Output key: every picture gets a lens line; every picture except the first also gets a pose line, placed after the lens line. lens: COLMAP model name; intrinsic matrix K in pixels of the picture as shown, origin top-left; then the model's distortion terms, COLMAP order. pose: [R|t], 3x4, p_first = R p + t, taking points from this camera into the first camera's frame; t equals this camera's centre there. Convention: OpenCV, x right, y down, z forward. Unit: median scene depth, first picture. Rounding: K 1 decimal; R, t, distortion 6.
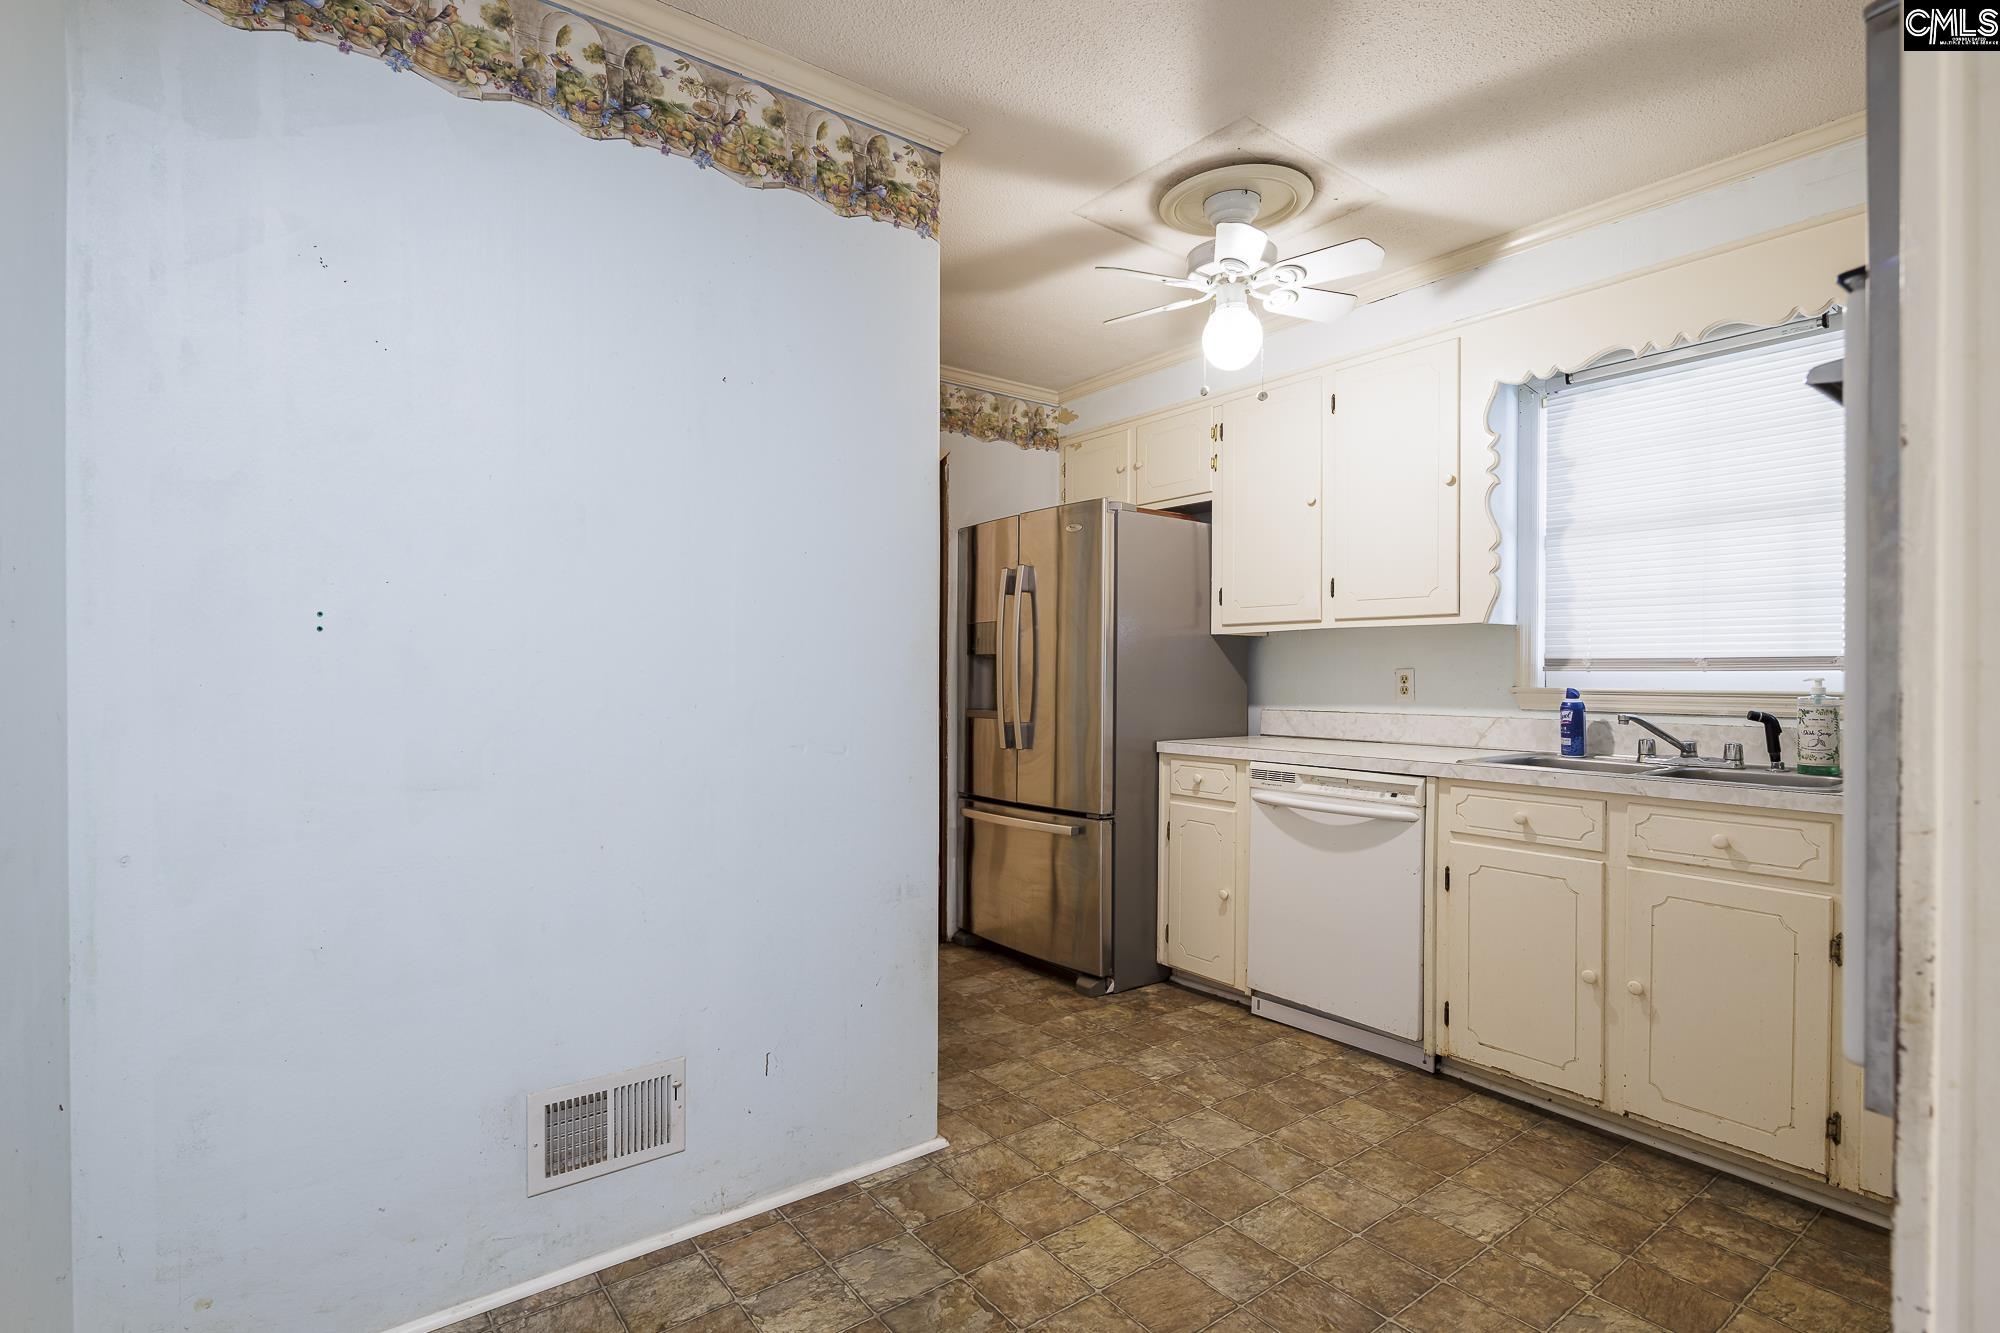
lens RADIAL K [[989.7, 0, 999.4], [0, 989.7, 674.4], [0, 0, 1]] dist [0.006429, -0.004001]
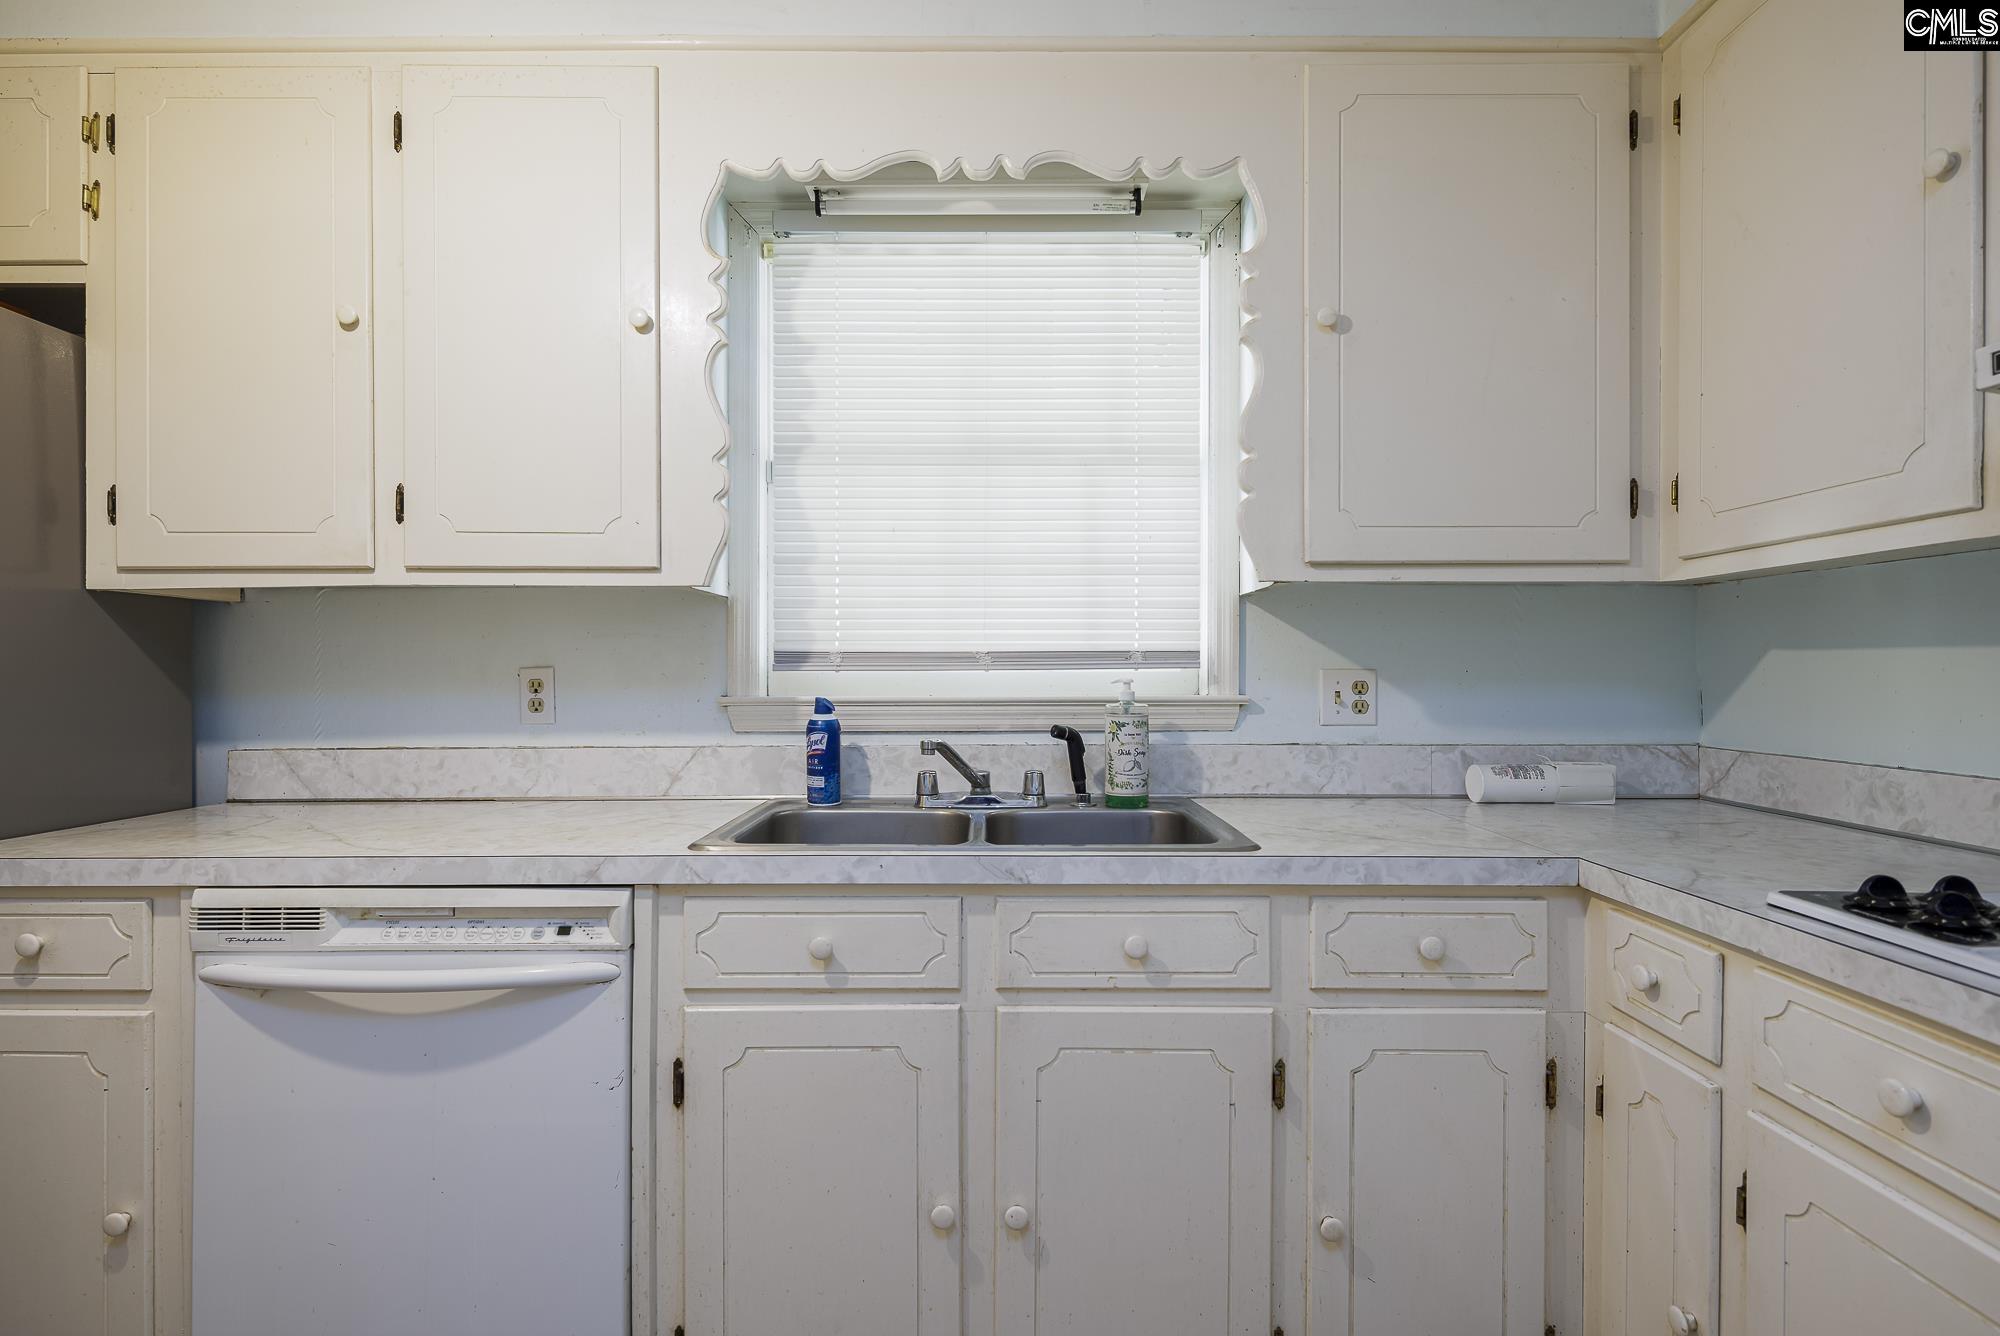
lens RADIAL K [[989.7, 0, 1000.9], [0, 989.7, 677.3], [0, 0, 1]] dist [0.006429, -0.004001]
pose [[0.611256, -0.007395, 0.791398, 0.144765], [0.005906, 0.999971, 0.004783, -0.001423], [-0.791411, 0.001751, 0.611282, 0.523750]]
